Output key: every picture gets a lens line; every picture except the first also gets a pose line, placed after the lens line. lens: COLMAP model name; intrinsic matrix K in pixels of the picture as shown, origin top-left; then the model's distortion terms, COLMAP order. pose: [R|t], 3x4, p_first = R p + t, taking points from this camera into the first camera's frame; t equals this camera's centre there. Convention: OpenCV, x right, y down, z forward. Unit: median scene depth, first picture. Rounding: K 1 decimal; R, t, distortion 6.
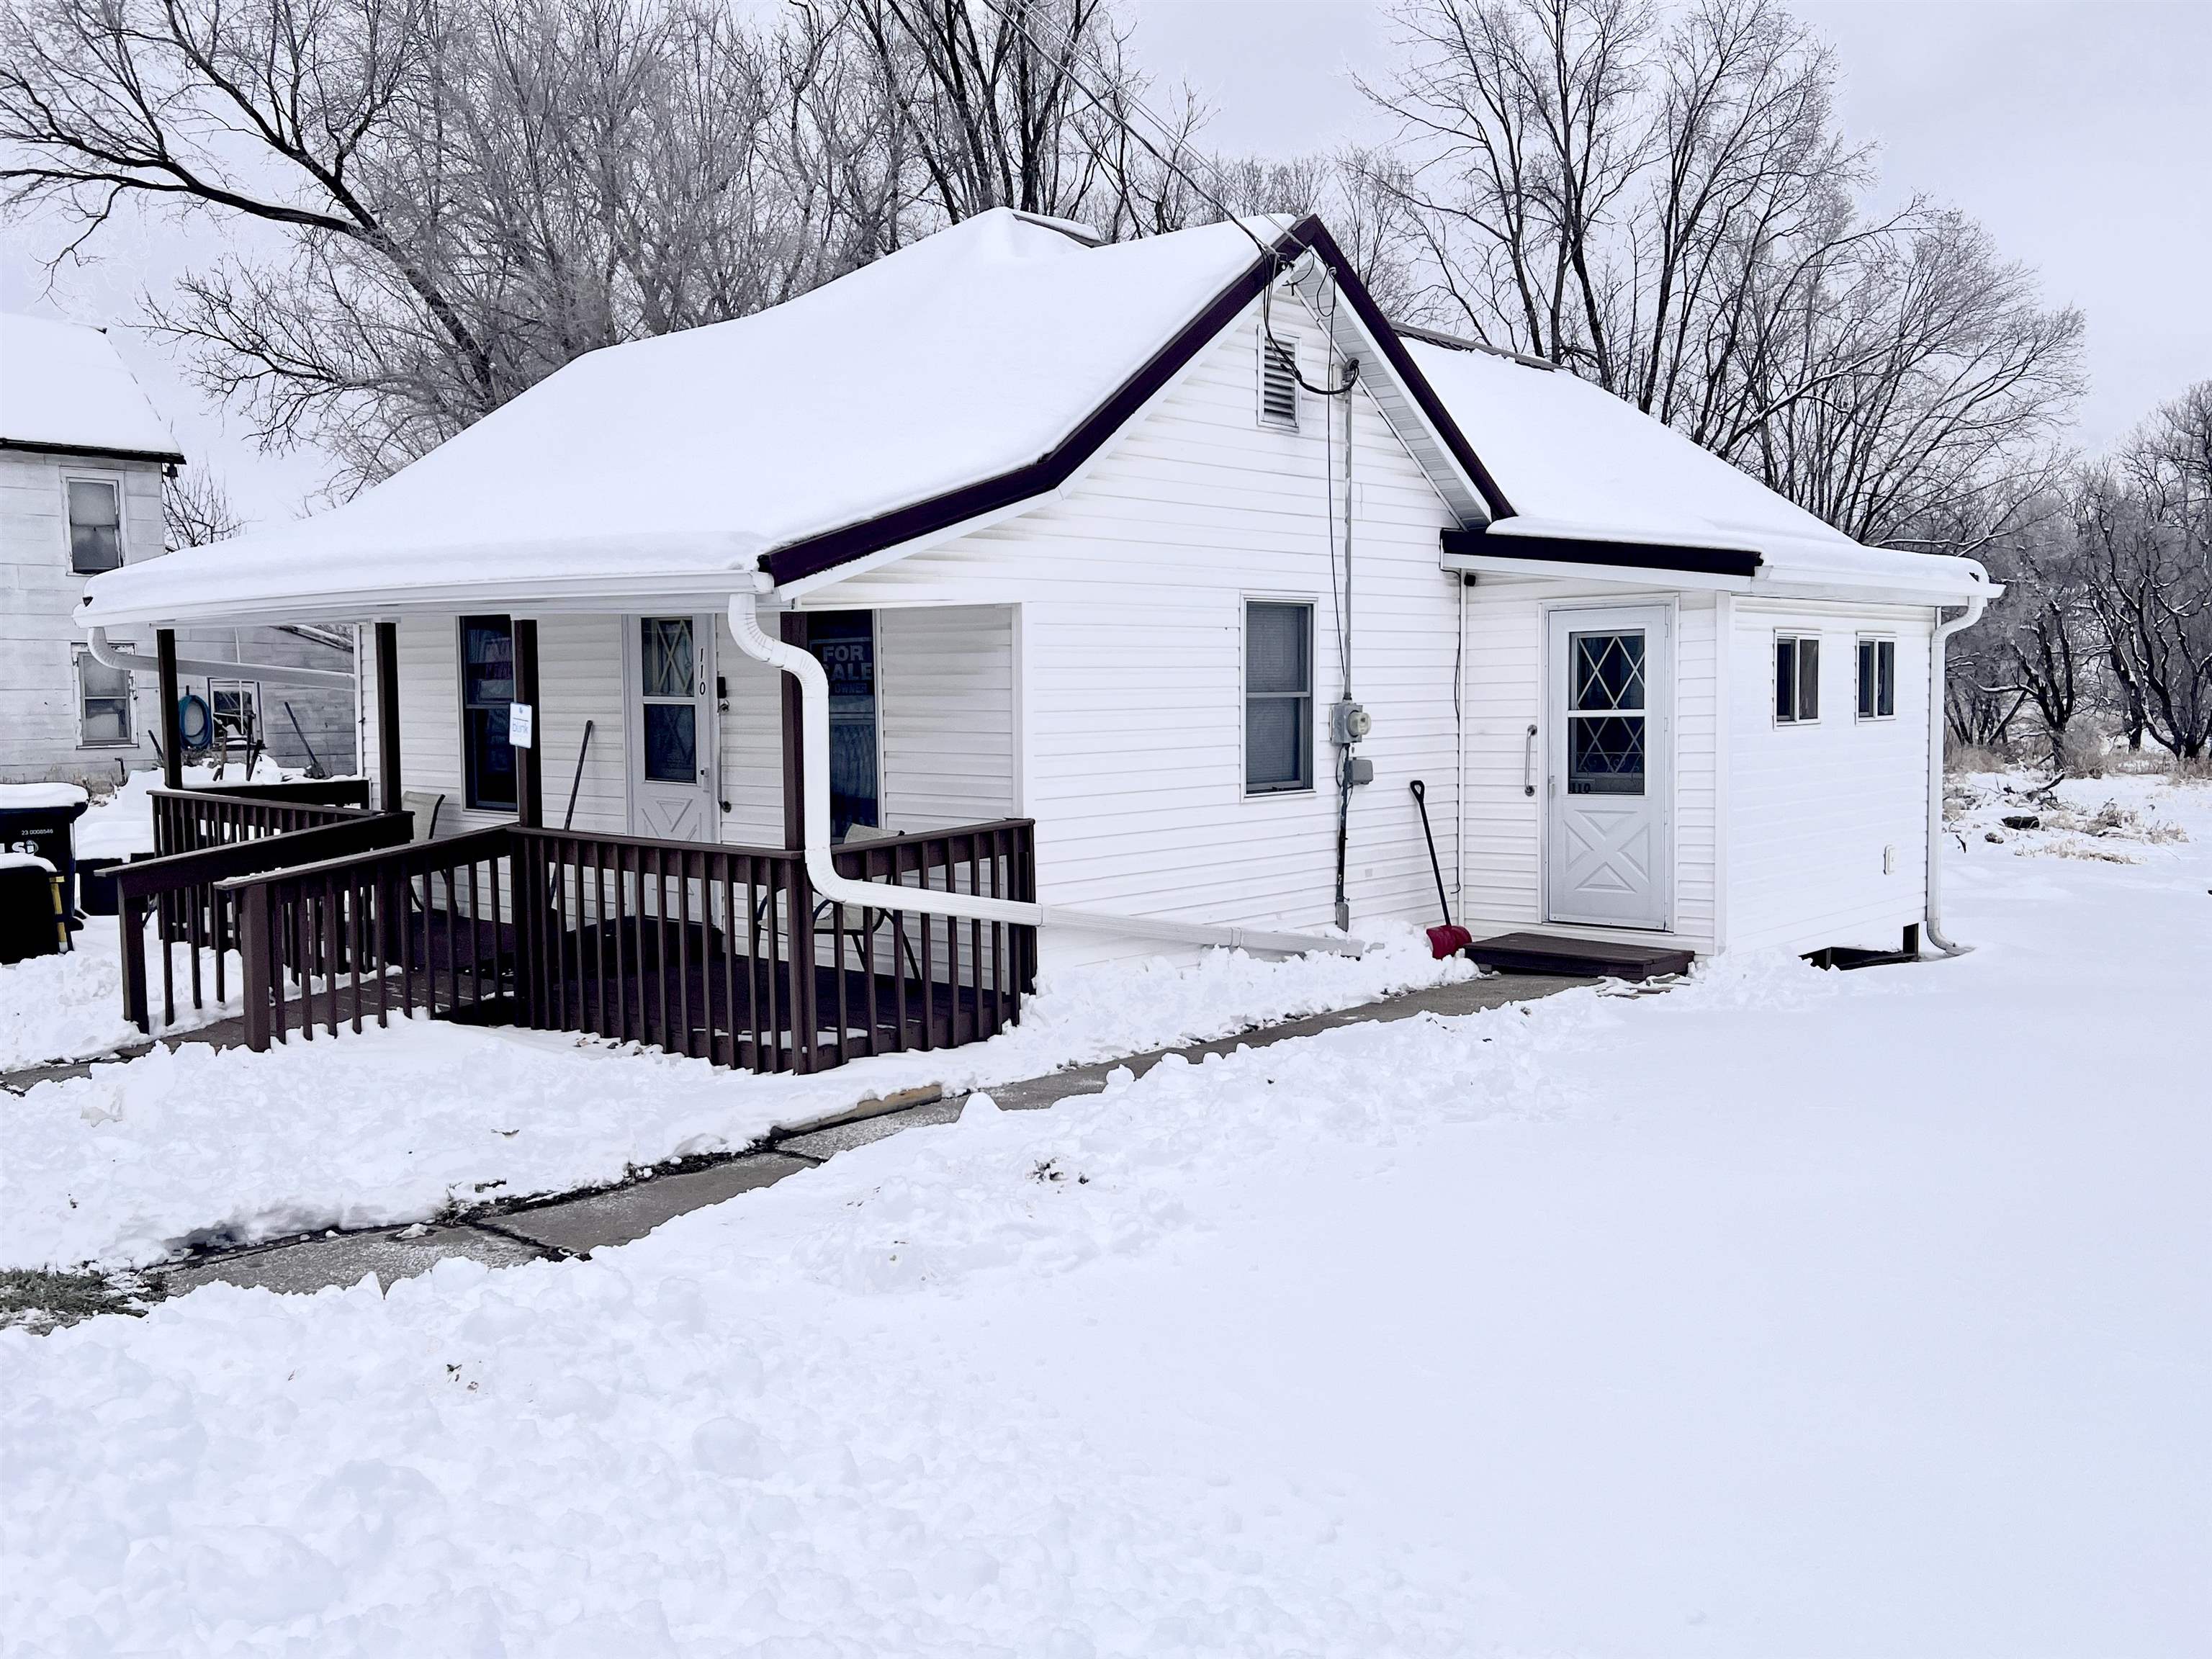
lens RADIAL K [[1927.3, 0, 1106.0], [0, 1927.3, 829.5], [0, 0, 1]] dist [0.040088, 0.002522]
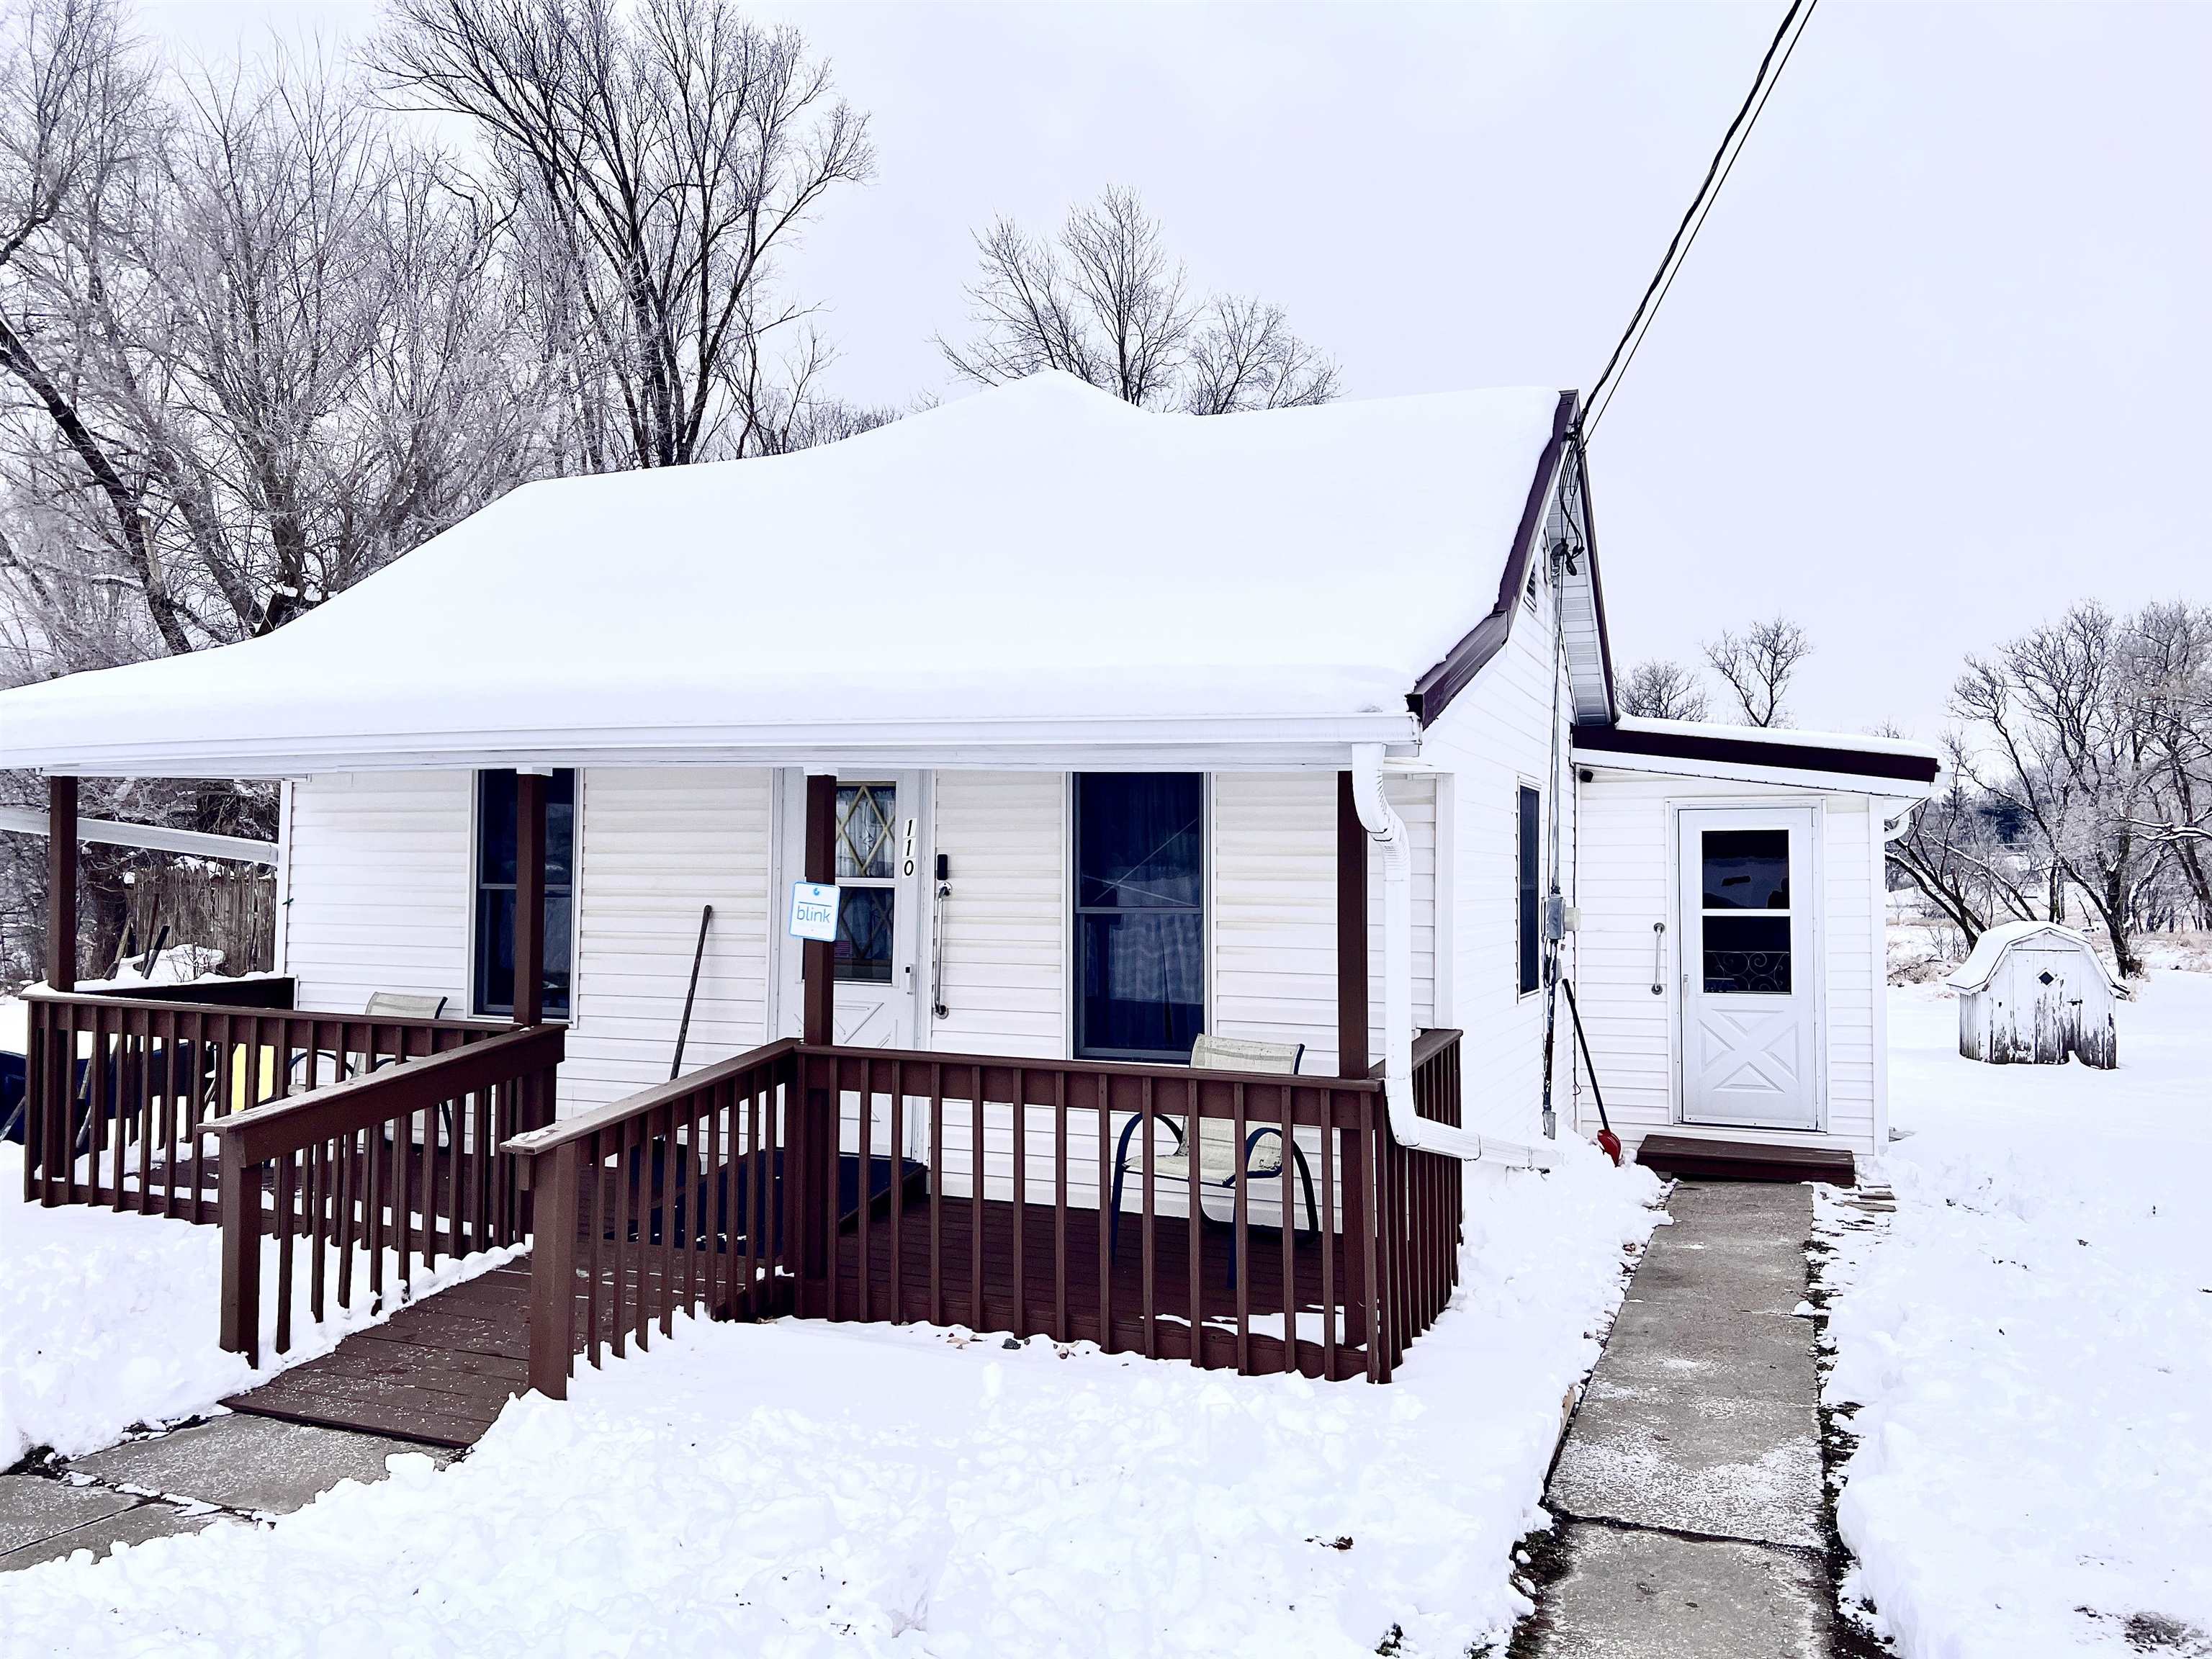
lens RADIAL K [[1681.7, 0, 1106.0], [0, 1681.7, 829.5], [0, 0, 1]] dist [0.043039, -0.003682]
pose [[0.947698, 0.027372, 0.317992, -0.342926], [0.006258, 0.994531, -0.104258, -0.013447], [-0.319107, 0.100795, 0.942343, 0.283839]]
